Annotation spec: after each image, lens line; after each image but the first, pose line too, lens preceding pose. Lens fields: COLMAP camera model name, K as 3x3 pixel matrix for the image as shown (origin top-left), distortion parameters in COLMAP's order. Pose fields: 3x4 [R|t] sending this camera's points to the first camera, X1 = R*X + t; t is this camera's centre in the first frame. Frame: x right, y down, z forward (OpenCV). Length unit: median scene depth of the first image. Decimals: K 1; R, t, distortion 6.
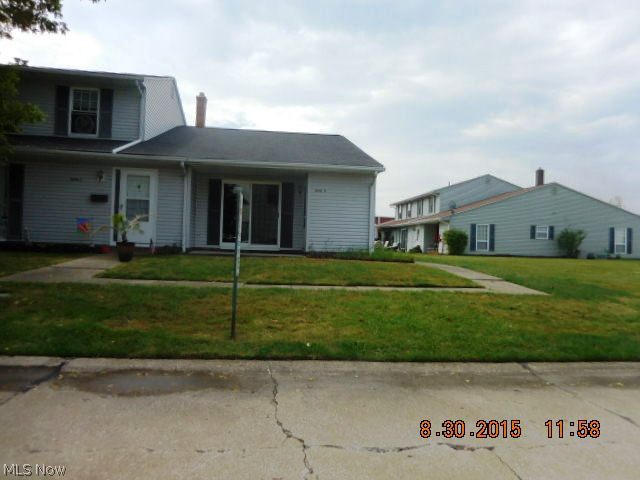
lens RADIAL K [[485.2, 0, 319.3], [0, 485.2, 239.4], [0, 0, 1]] dist [-0.004956, 0.001398]
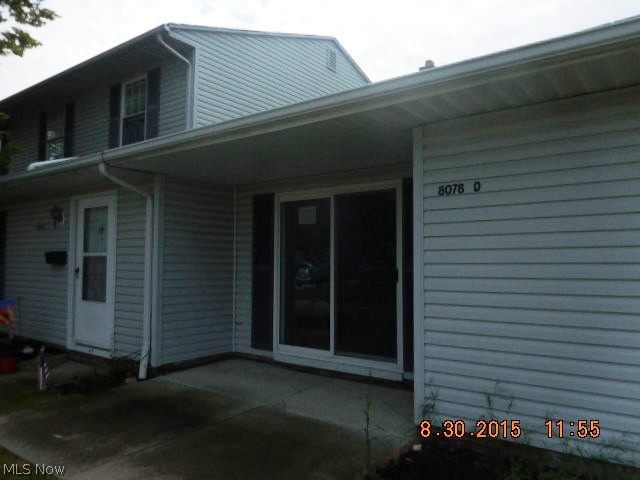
lens RADIAL K [[485.2, 0, 320.8], [0, 485.2, 239.3], [0, 0, 1]] dist [-0.004956, 0.001398]
pose [[0.707900, -0.062348, -0.703556, 0.122277], [0.028946, 0.997820, -0.059301, -0.057861], [0.705720, 0.021614, 0.708162, 0.735705]]
